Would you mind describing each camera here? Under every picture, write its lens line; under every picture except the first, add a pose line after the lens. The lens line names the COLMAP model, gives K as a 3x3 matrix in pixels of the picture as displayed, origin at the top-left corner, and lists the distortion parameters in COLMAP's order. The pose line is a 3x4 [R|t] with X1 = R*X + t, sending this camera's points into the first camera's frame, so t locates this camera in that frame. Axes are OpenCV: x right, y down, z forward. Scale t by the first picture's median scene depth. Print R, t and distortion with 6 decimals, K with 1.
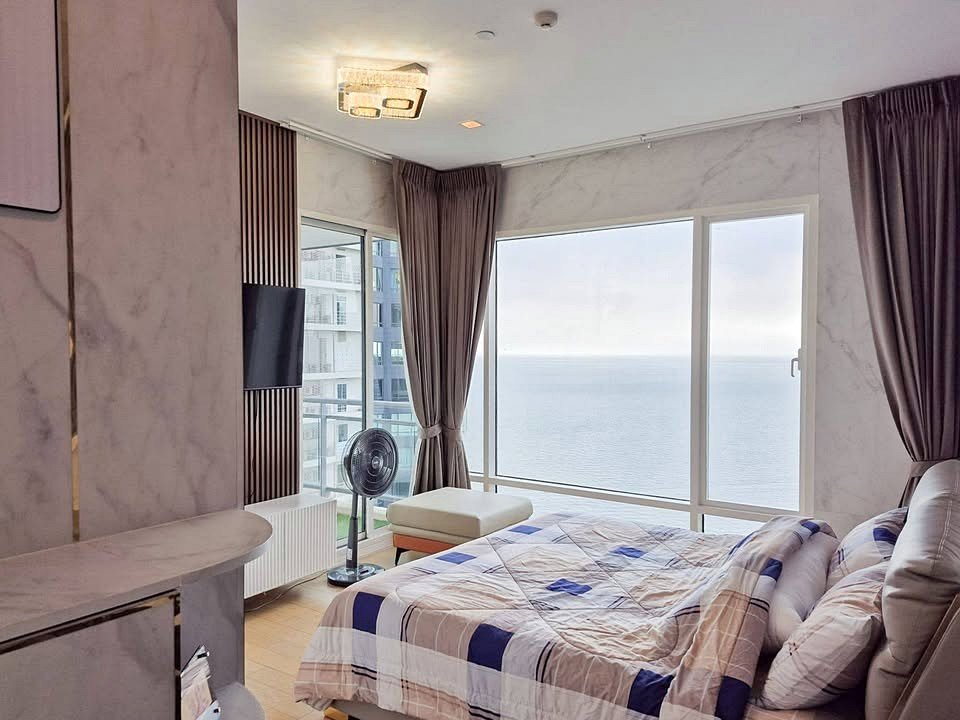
lens RADIAL K [[701.7, 0, 484.1], [0, 701.7, 351.8], [0, 0, 1]] dist [0.001443, 0.004346]
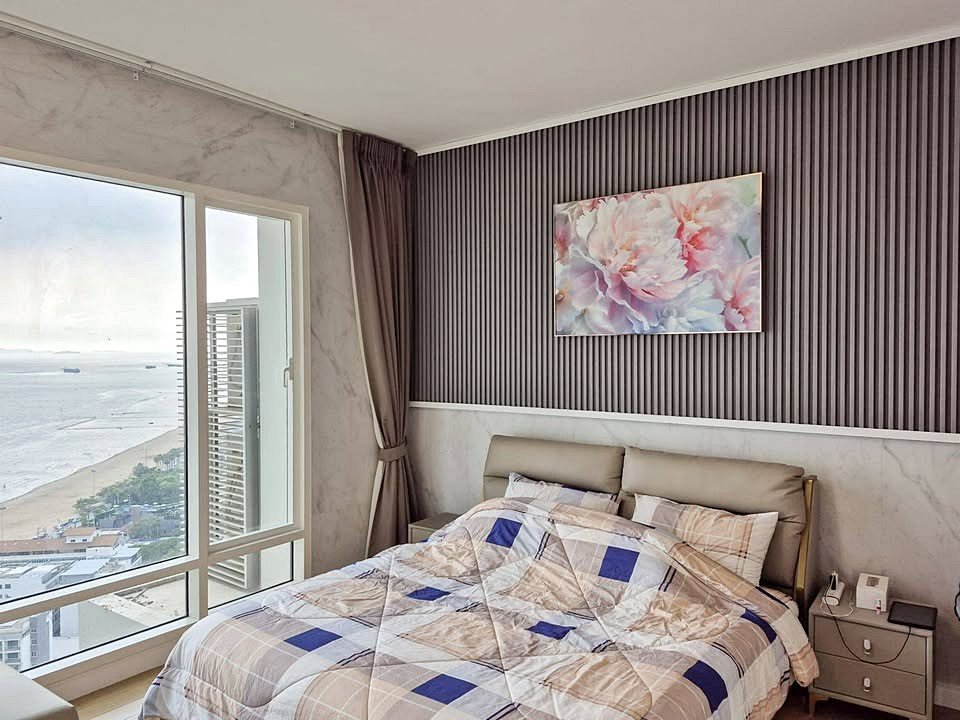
lens RADIAL K [[701.7, 0, 455.7], [0, 701.7, 357.2], [0, 0, 1]] dist [0.001443, 0.004346]
pose [[0.005646, -0.021825, 0.999746, -0.490864], [0.002281, 0.999759, 0.021813, -0.024563], [-0.999981, 0.002157, 0.005694, 0.696098]]
